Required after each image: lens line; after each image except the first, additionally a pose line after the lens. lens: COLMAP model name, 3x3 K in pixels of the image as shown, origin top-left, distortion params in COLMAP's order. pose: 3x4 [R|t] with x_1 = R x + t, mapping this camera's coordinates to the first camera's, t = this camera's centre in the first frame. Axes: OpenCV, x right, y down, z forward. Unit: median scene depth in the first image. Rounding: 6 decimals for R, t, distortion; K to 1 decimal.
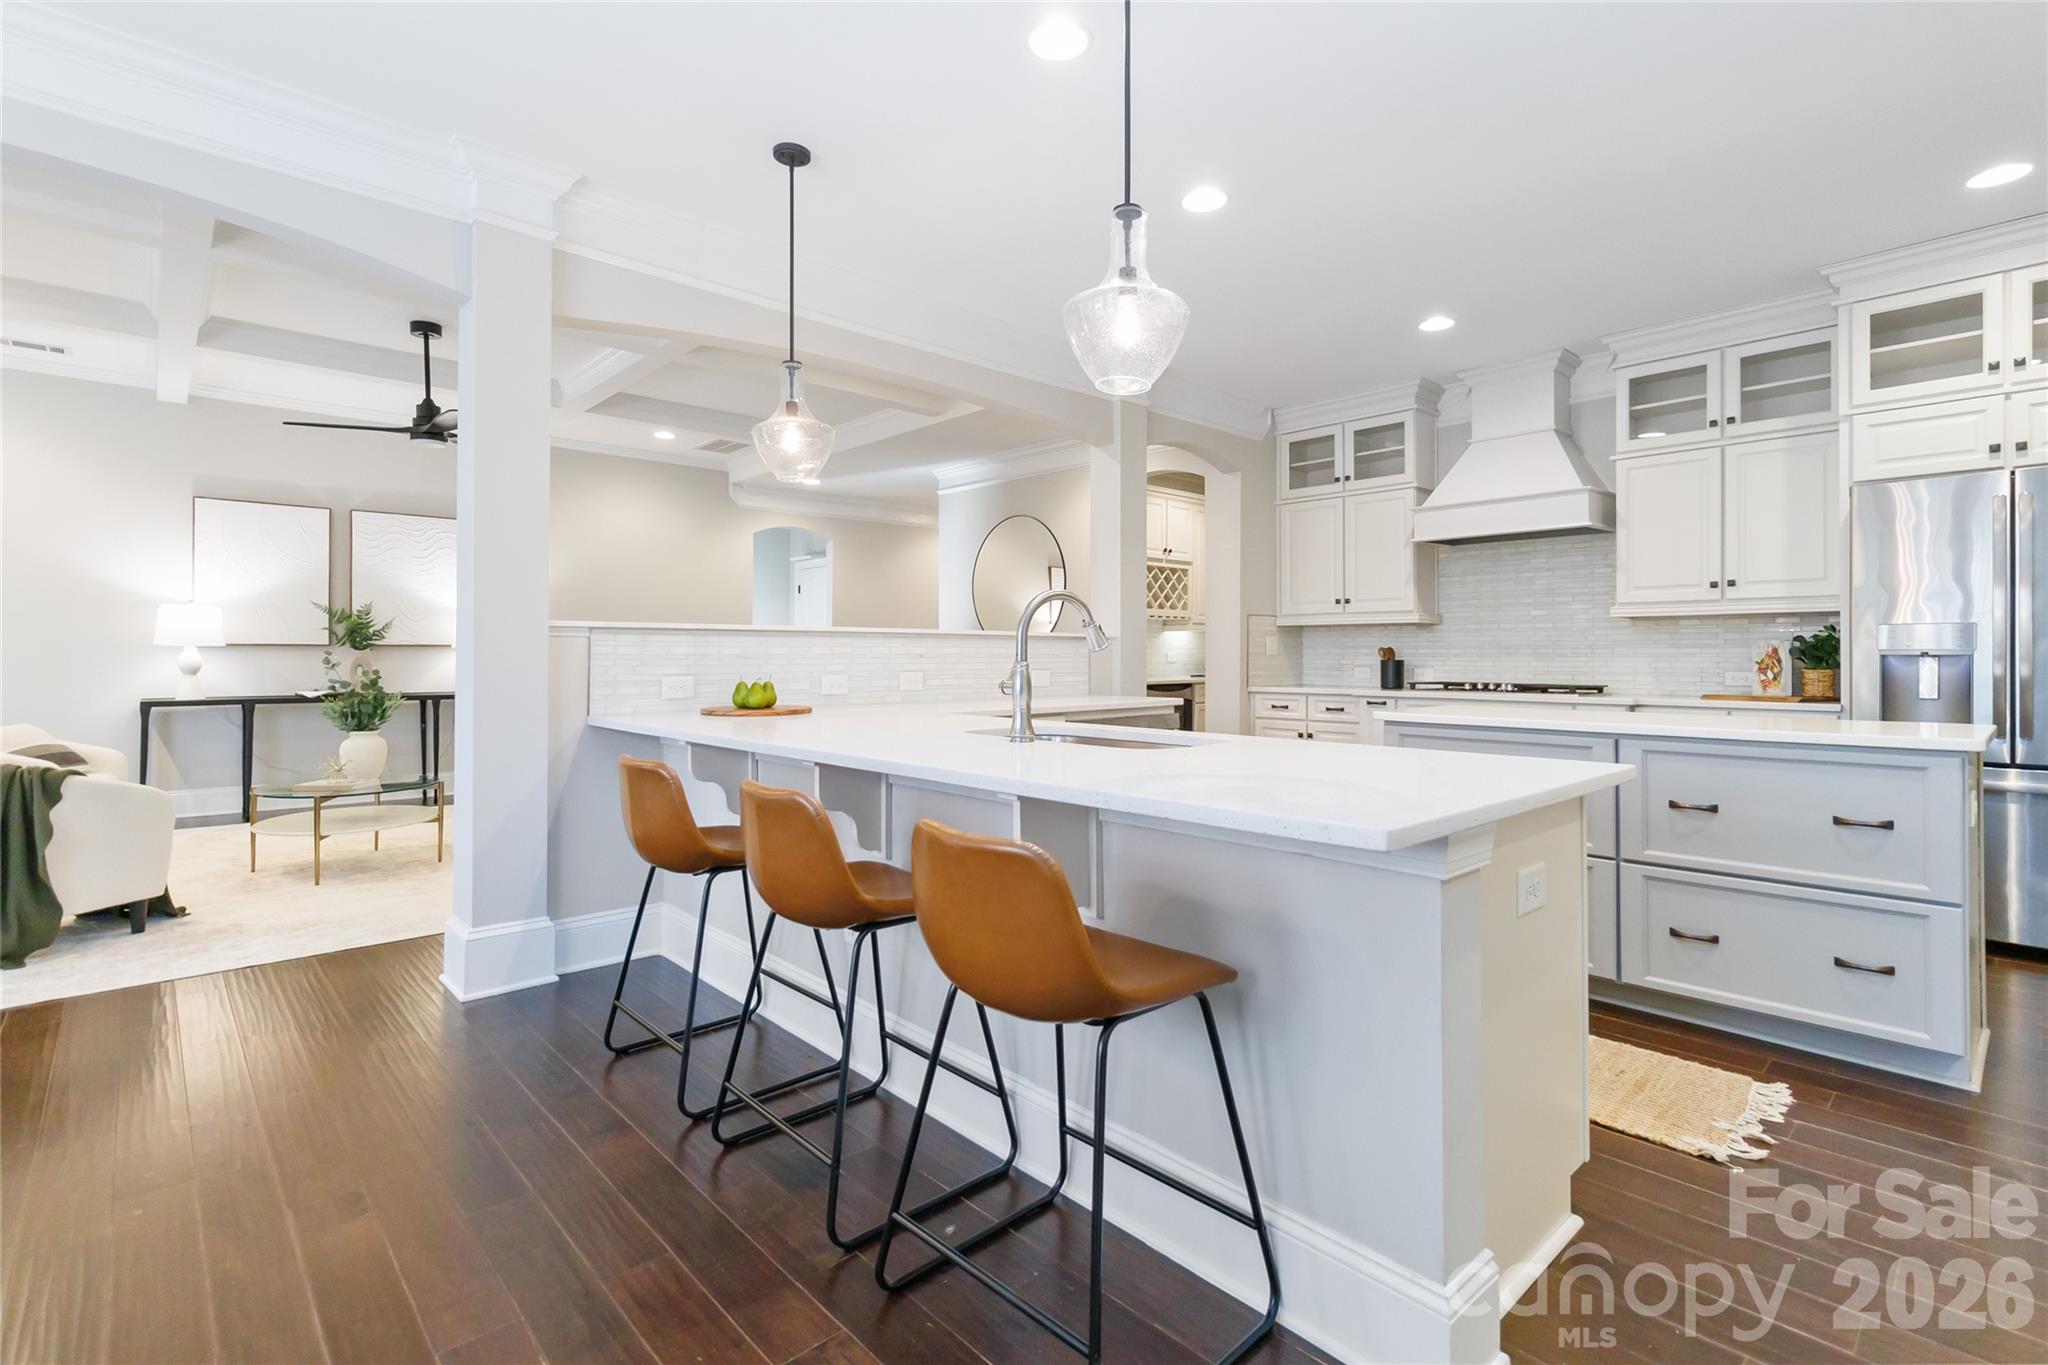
lens RADIAL K [[949.7, 0, 1021.0], [0, 949.7, 657.1], [0, 0, 1]] dist [0.004069, 0.000835]
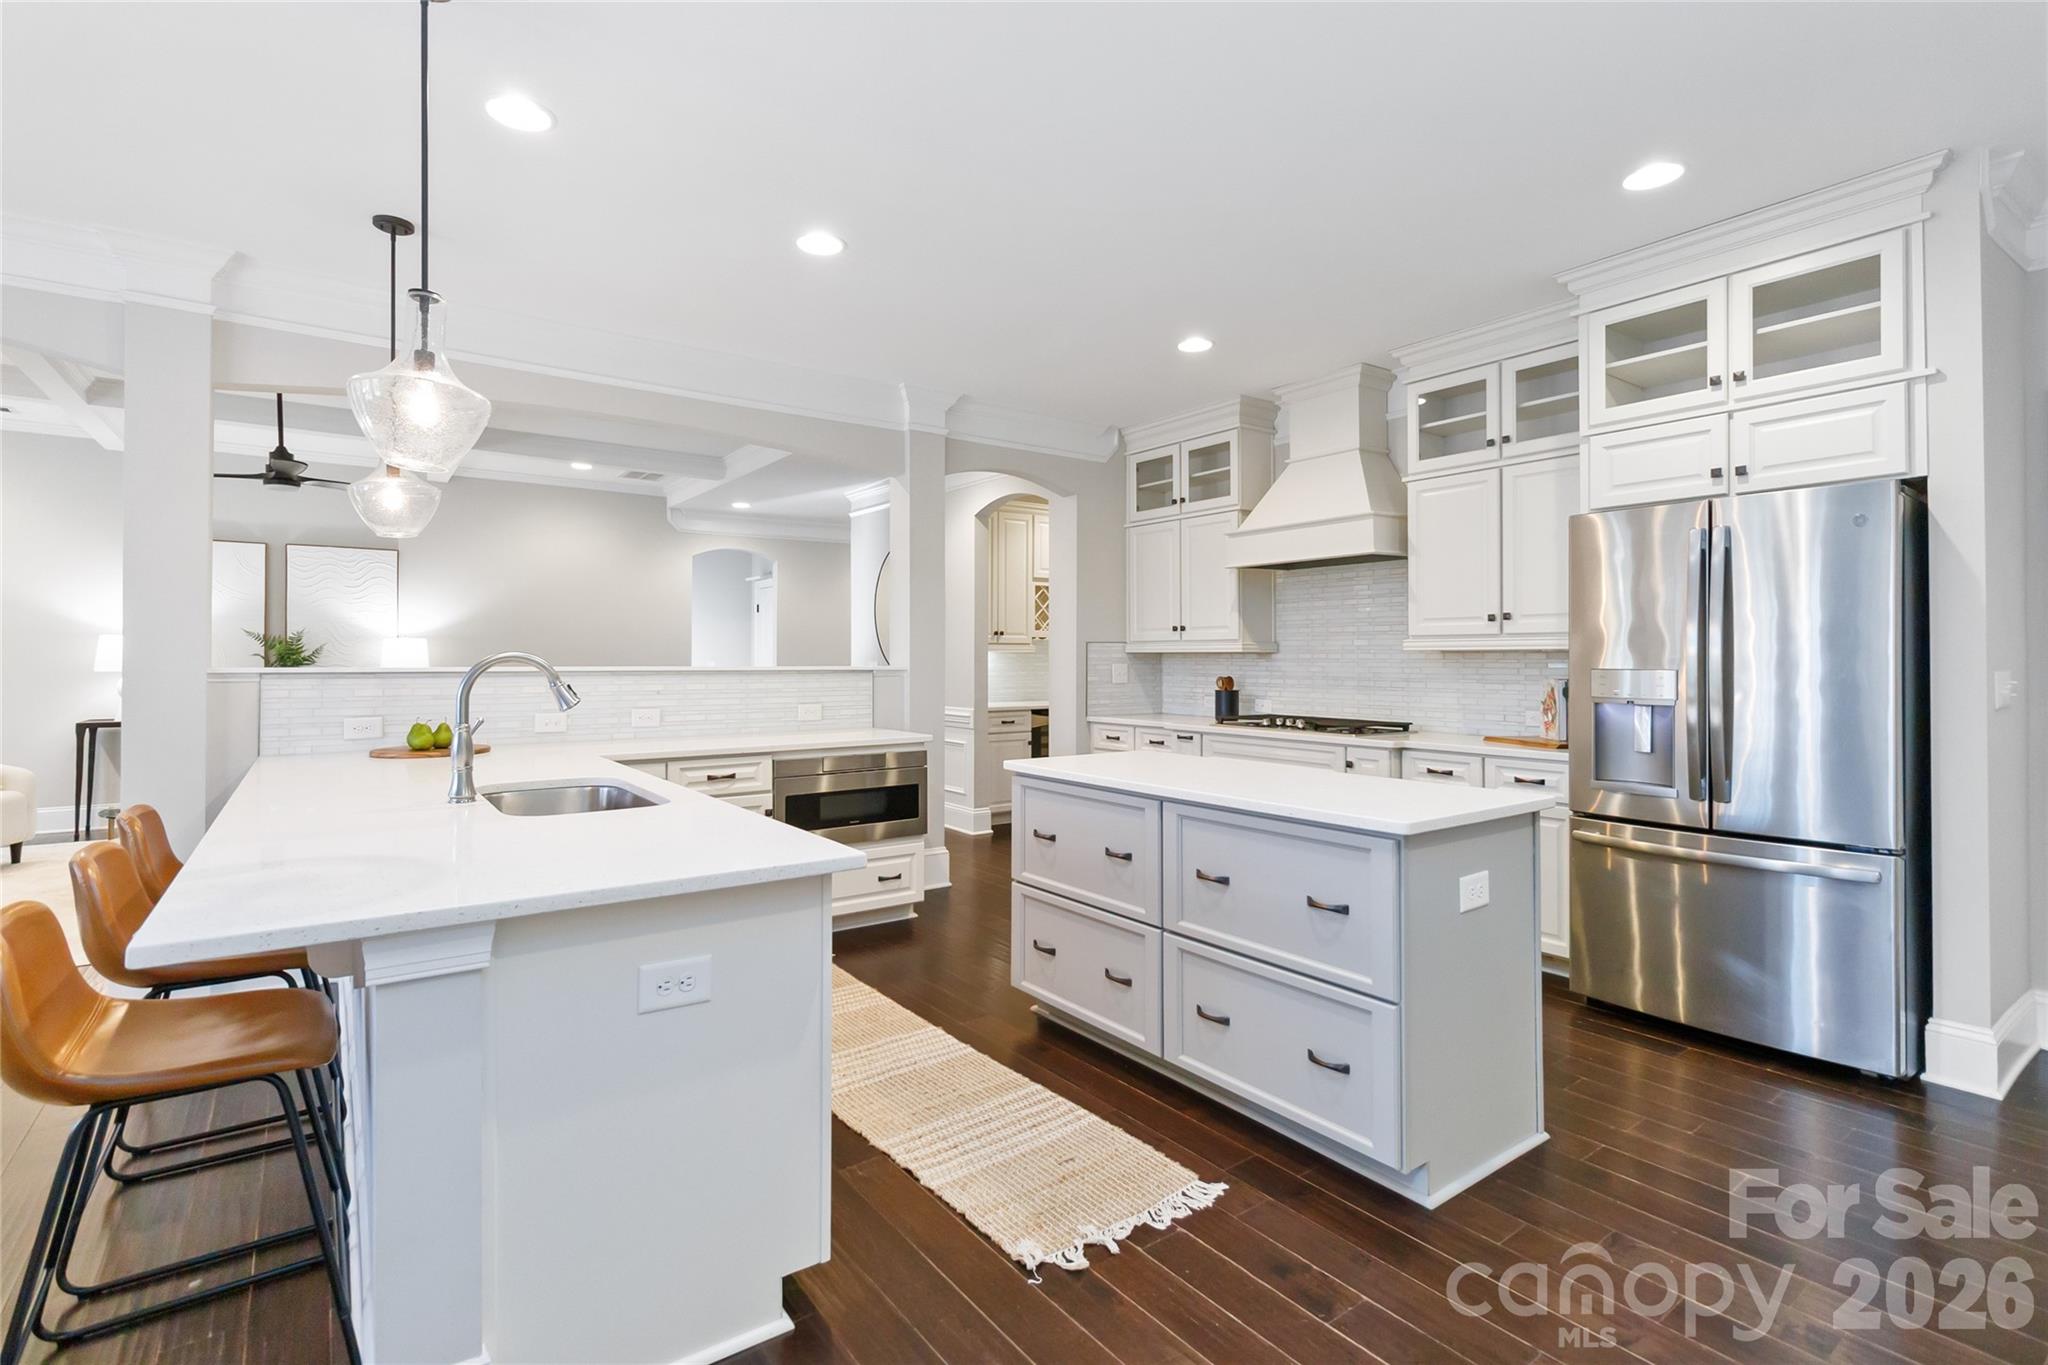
lens RADIAL K [[961.6, 0, 1027.3], [0, 961.6, 656.6], [0, 0, 1]] dist [0.001566, 0.000752]
pose [[0.993049, 0.000204, -0.117700, 0.363678], [-0.000670, 0.999992, -0.003922, -0.032073], [0.117698, 0.003973, 0.993042, 0.022037]]
